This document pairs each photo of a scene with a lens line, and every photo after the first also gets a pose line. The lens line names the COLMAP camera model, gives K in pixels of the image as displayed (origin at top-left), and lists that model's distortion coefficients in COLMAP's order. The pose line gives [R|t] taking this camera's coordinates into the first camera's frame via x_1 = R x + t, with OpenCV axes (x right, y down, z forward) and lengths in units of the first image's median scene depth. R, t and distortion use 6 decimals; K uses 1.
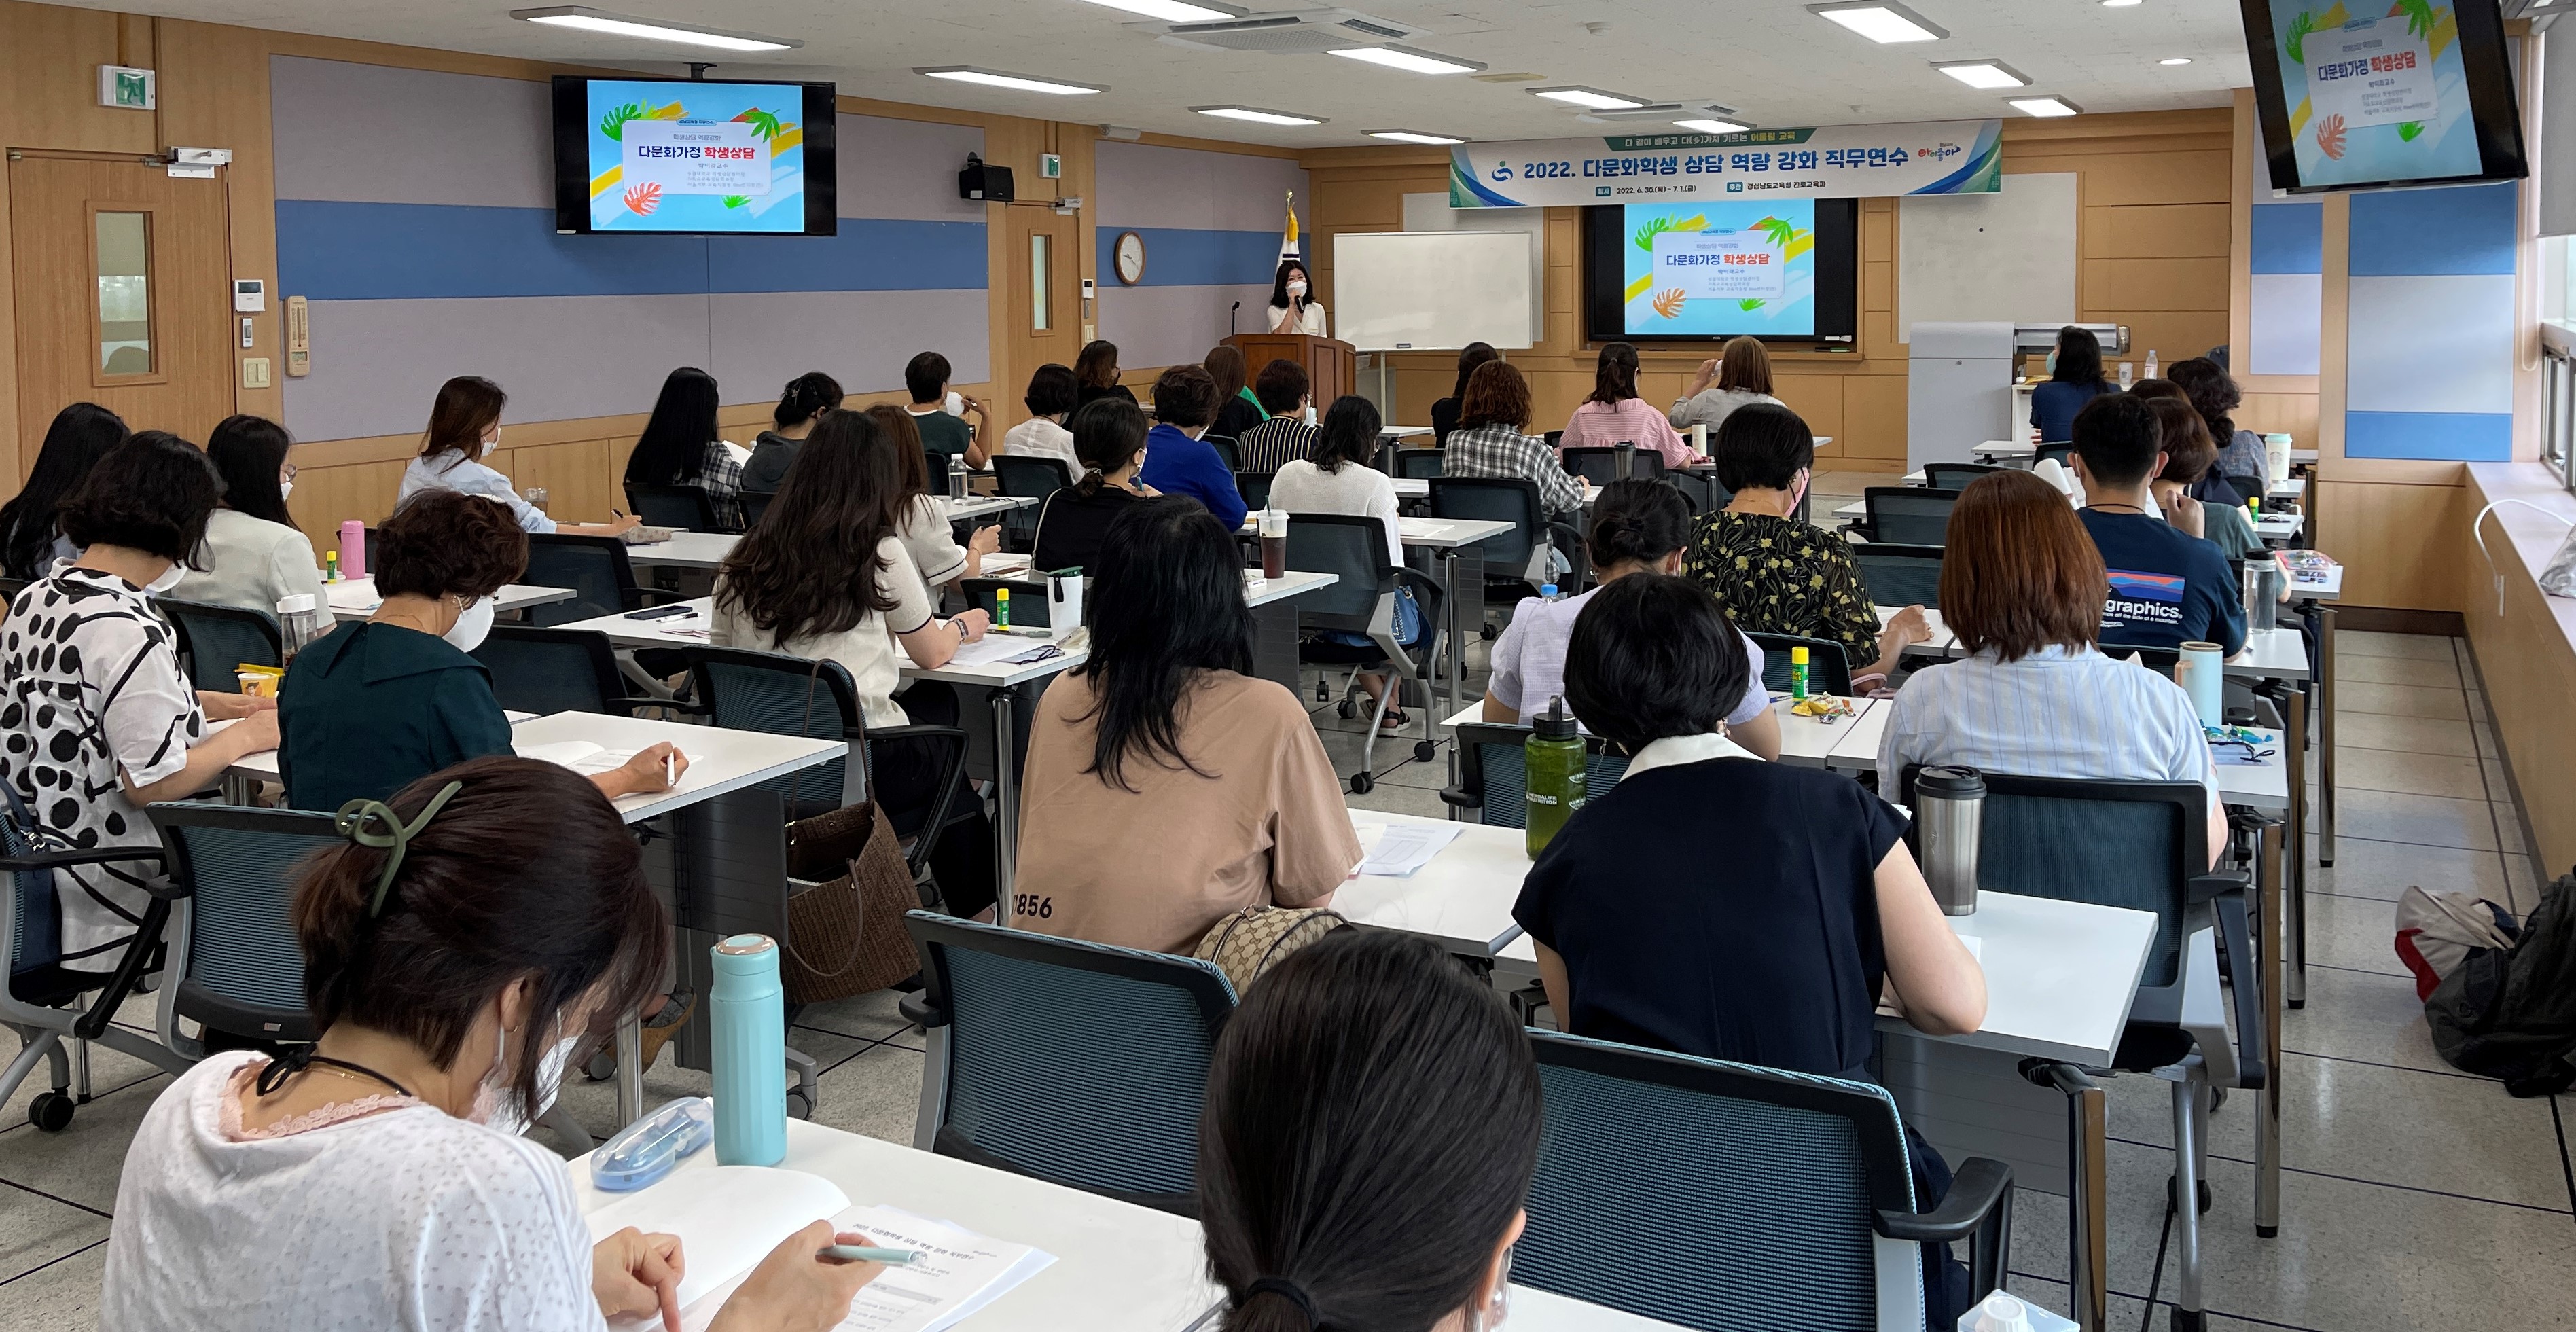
lens RADIAL K [[1991.1, 0, 1288.0], [0, 1991.1, 666.0], [0, 0, 1]] dist [0.029860, -0.089106]
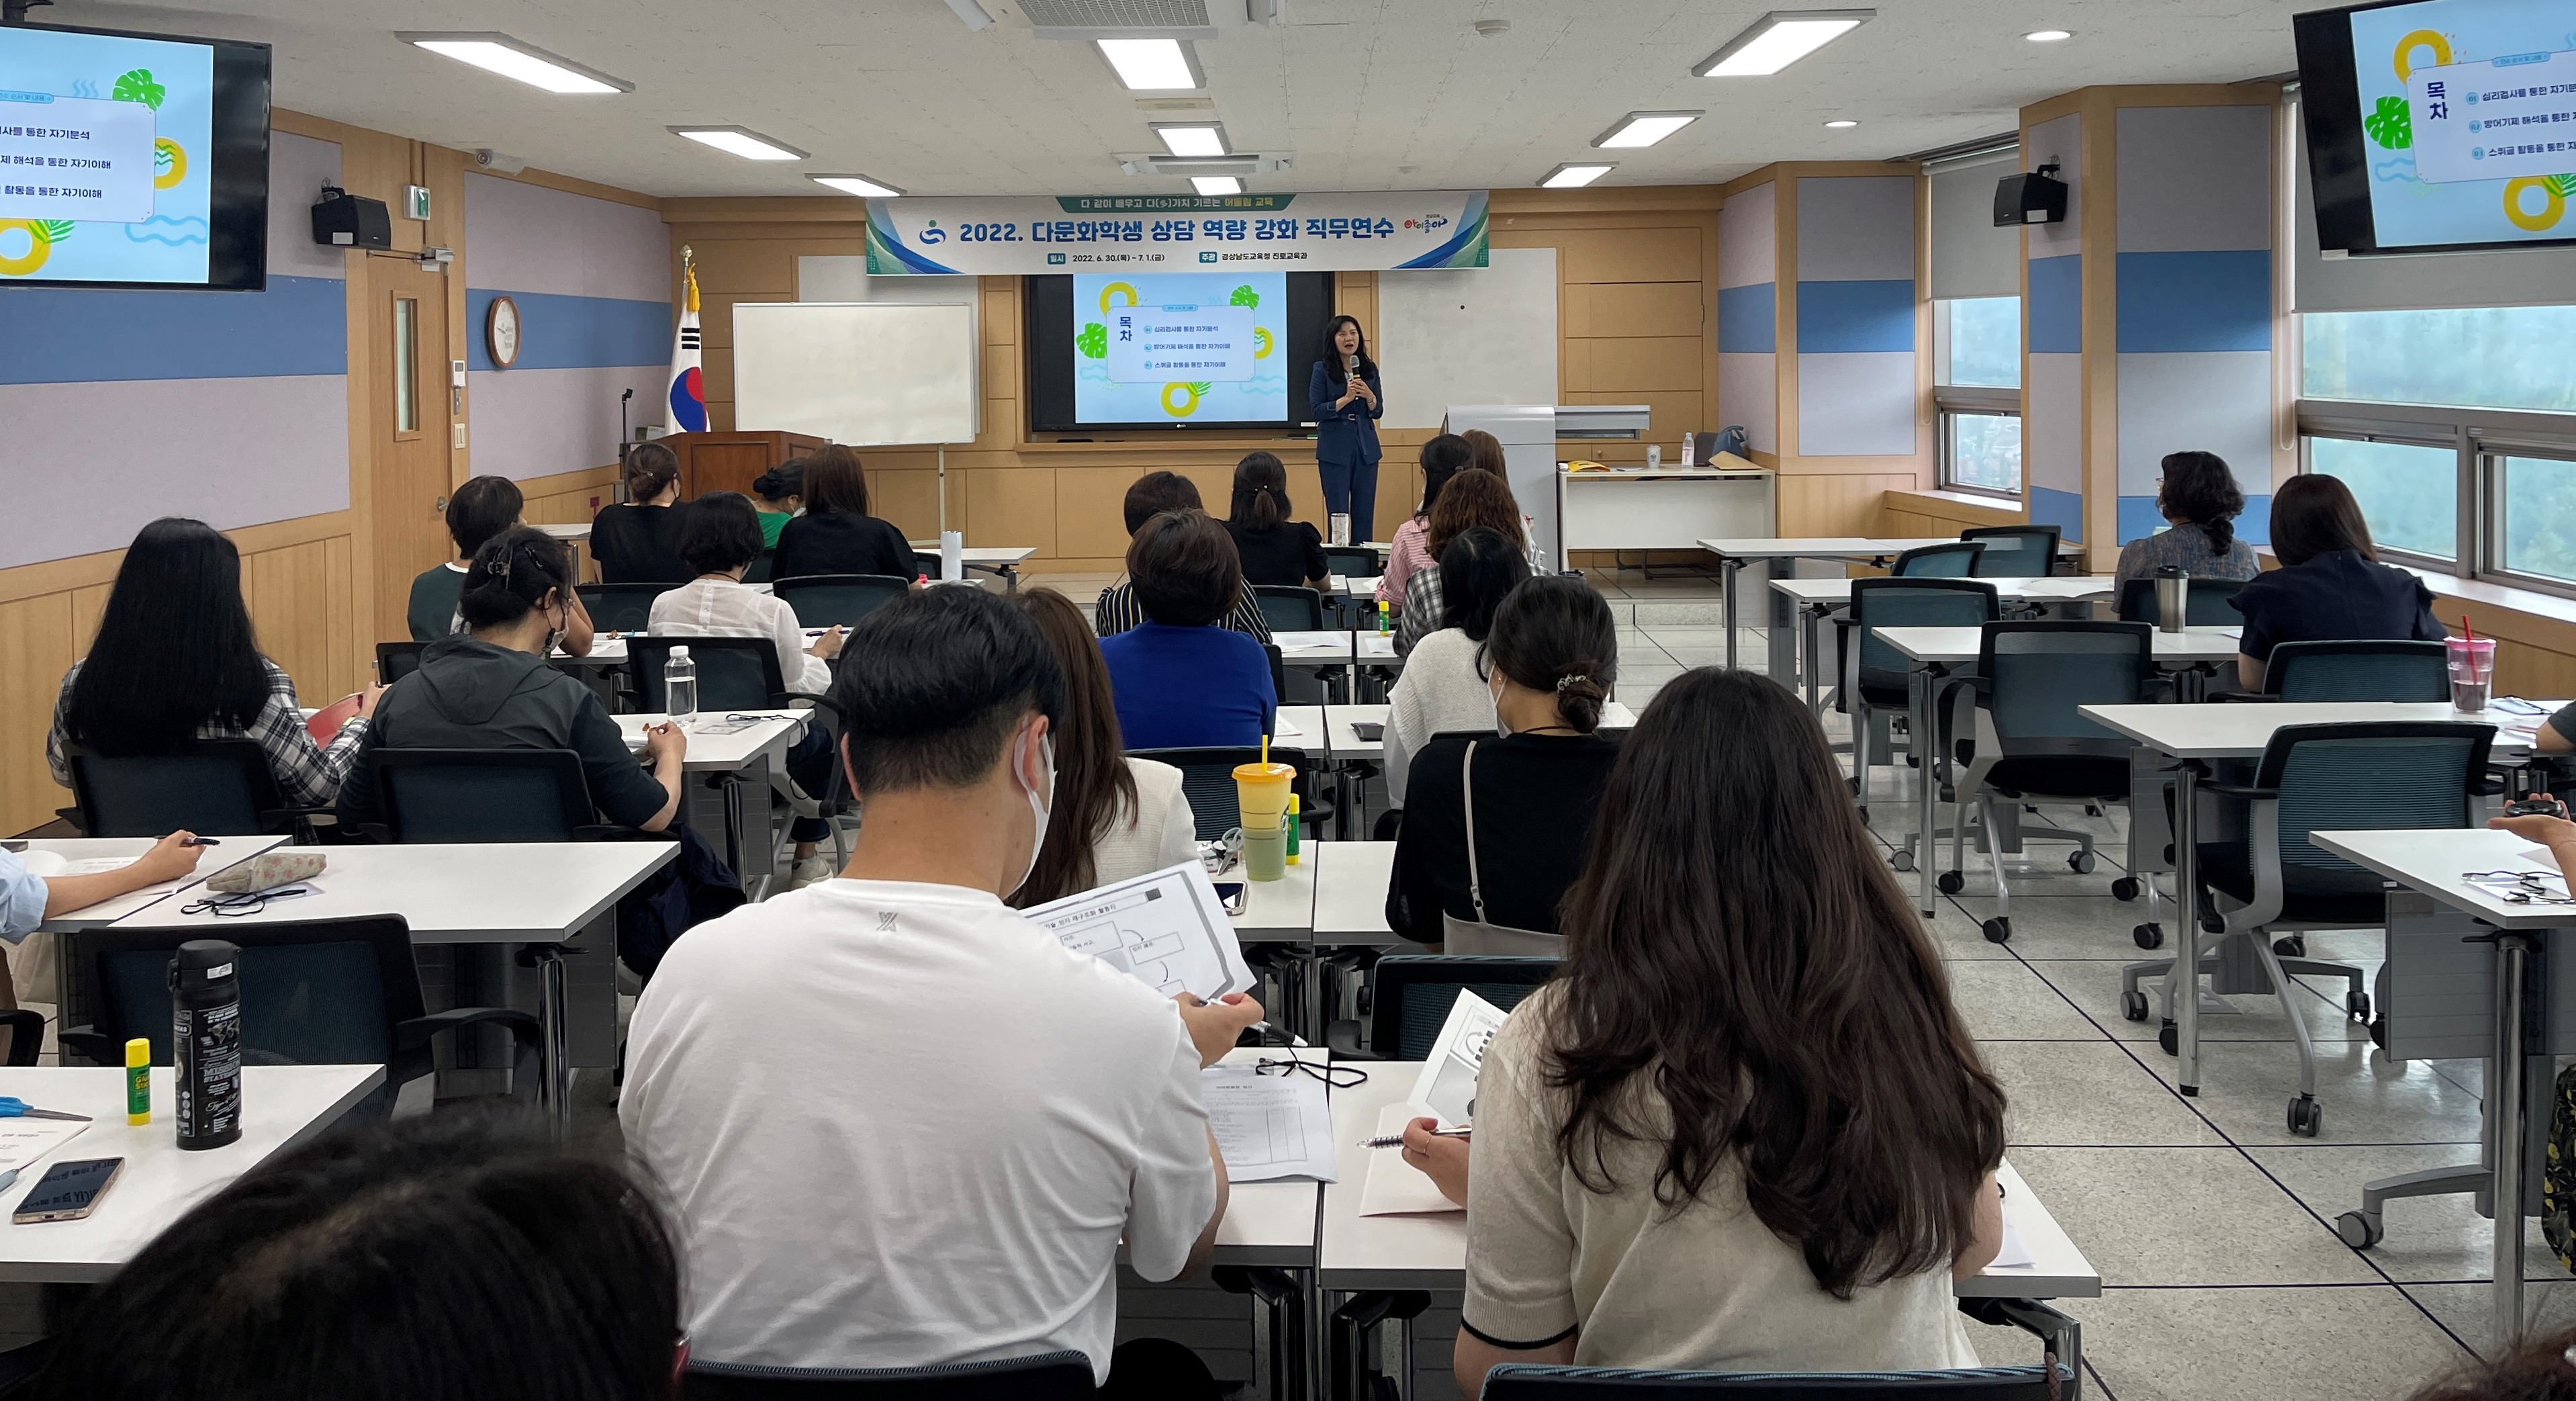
lens RADIAL K [[1913.1, 0, 1288.0], [0, 1913.1, 700.5], [0, 0, 1]] dist [0.002087, -0.003255]
pose [[0.888740, -0.082288, 0.450965, -0.149350], [0.089312, 0.995987, 0.005728, -0.043485], [-0.449627, 0.035186, 0.892523, 0.224926]]
